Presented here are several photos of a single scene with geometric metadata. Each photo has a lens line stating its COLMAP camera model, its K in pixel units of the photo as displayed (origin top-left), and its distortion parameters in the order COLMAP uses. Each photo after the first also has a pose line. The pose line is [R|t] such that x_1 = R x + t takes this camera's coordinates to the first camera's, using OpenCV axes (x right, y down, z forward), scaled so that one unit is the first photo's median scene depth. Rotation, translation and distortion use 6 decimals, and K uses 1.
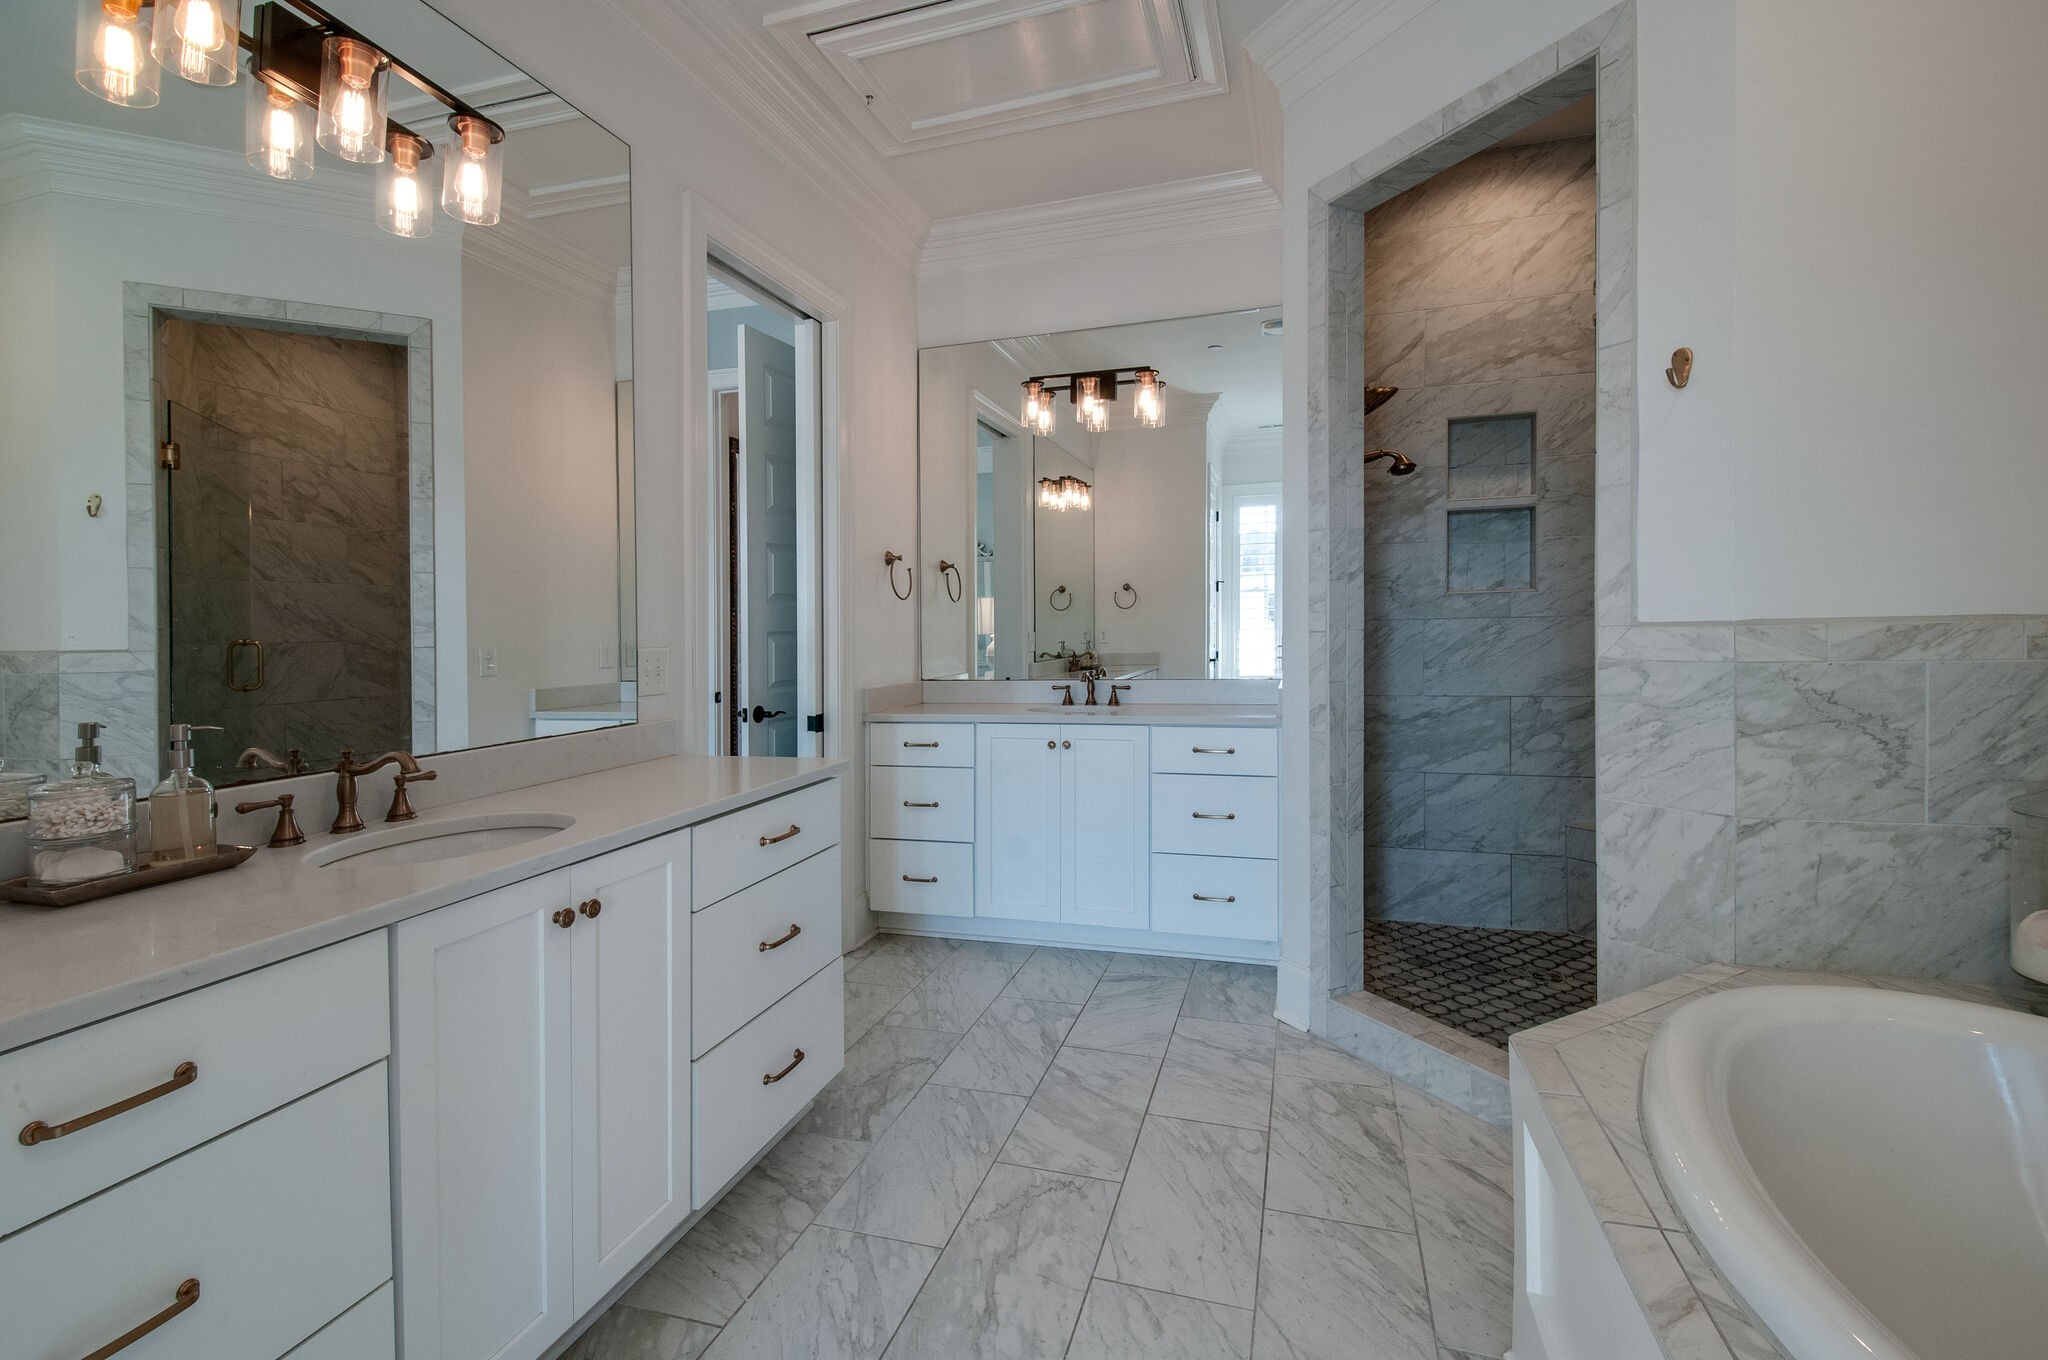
lens RADIAL K [[918.1, 0, 1024.7], [0, 918.1, 634.1], [0, 0, 1]] dist [0.004598, 0.000048]
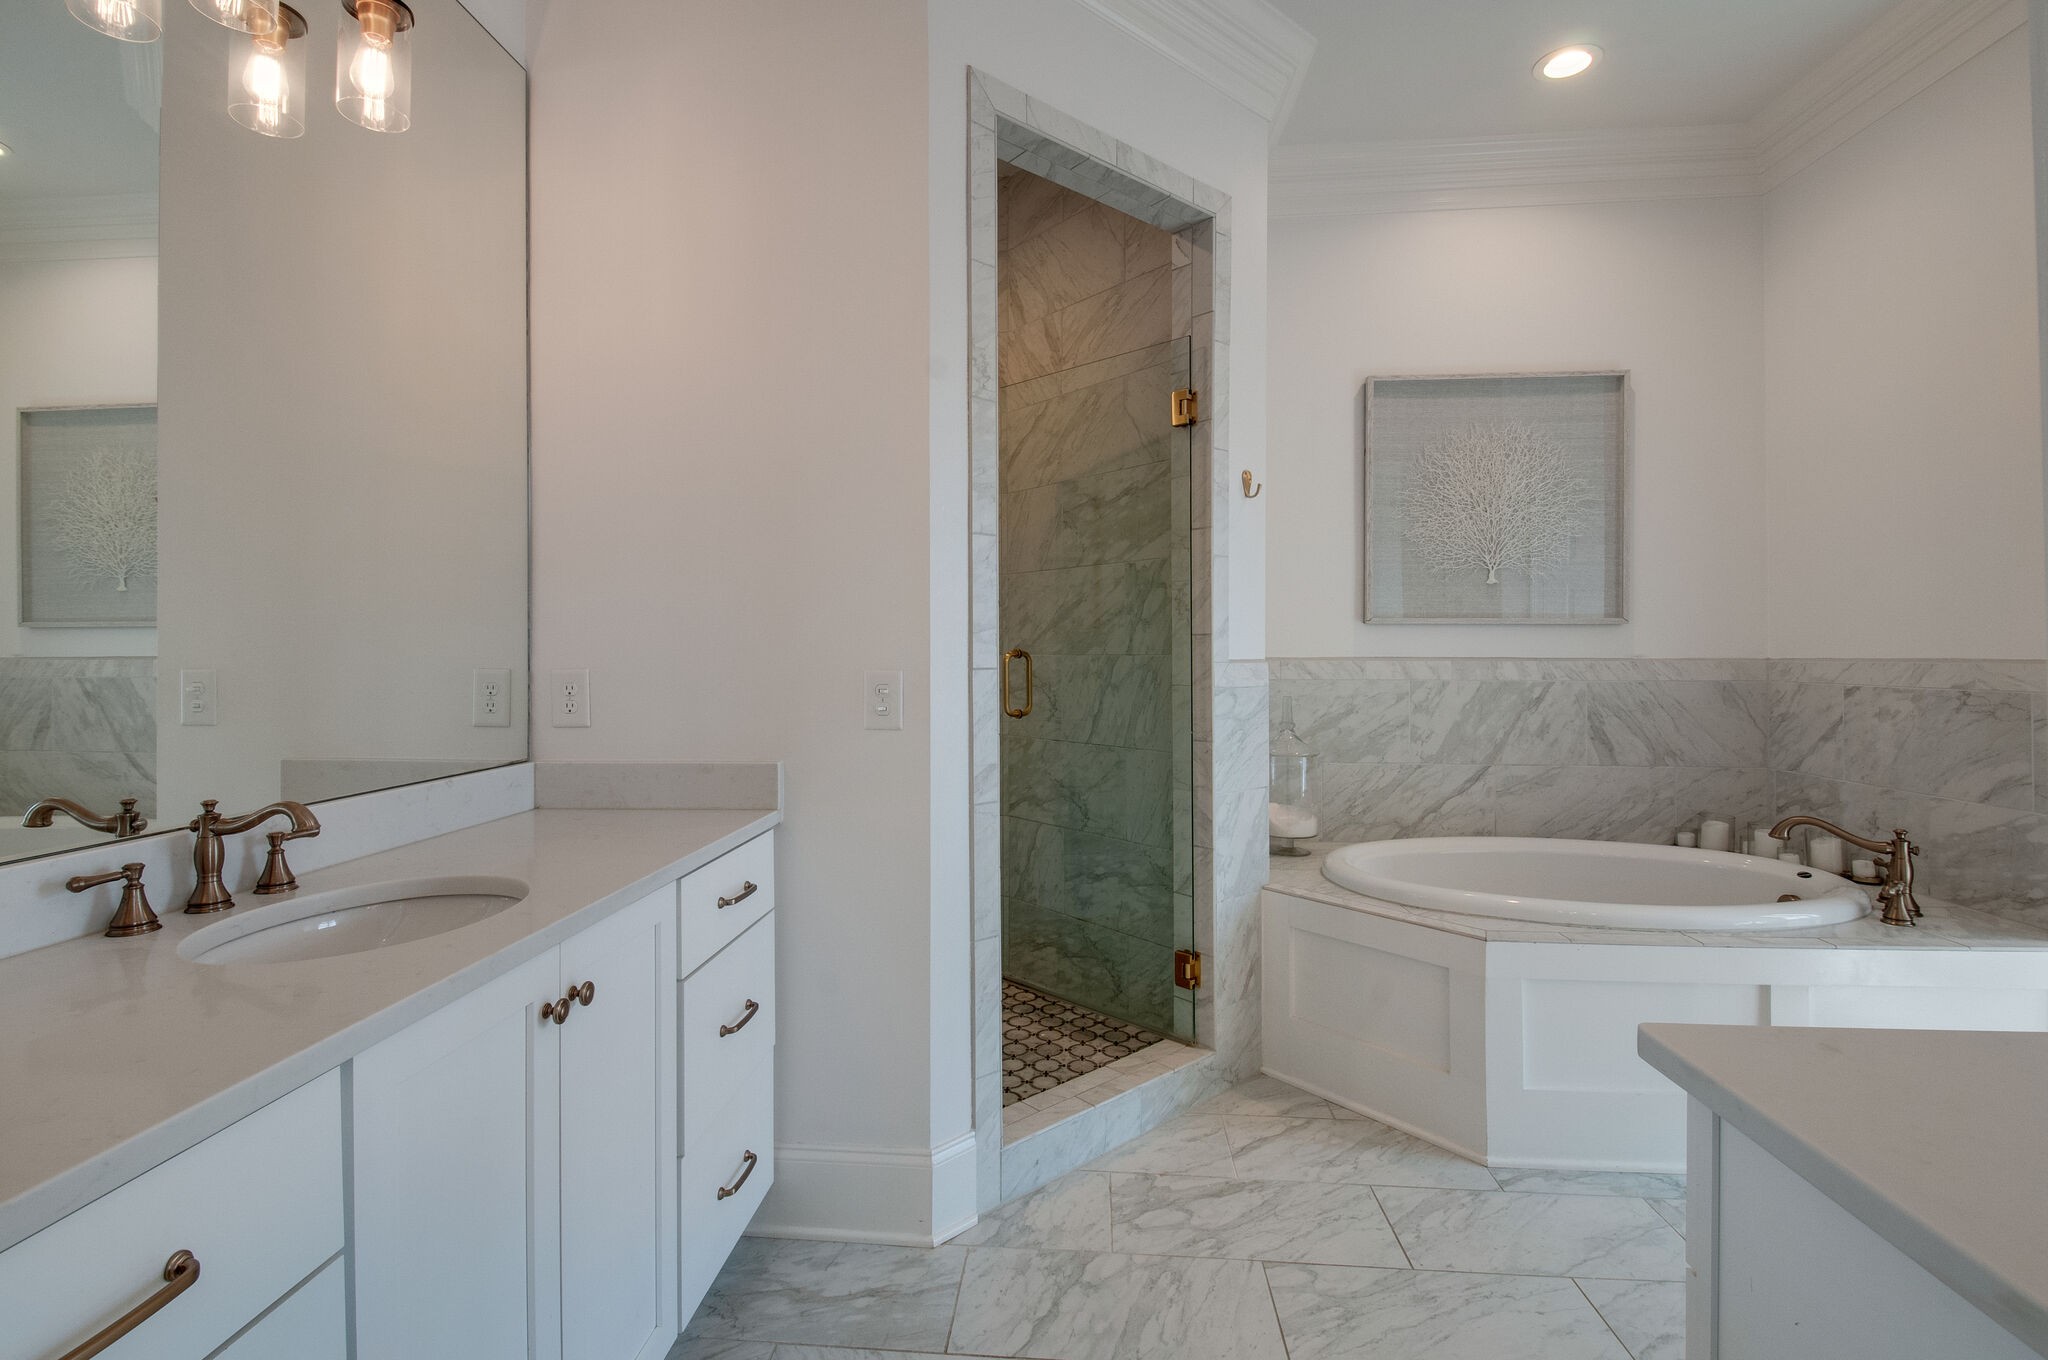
lens RADIAL K [[918.1, 0, 1020.9], [0, 918.1, 663.5], [0, 0, 1]] dist [0.004598, 0.000048]
pose [[-0.217903, 0.006373, 0.975950, -0.511668], [0.010071, 0.999940, -0.004281, -0.003354], [-0.975918, 0.008896, -0.217954, 1.397489]]
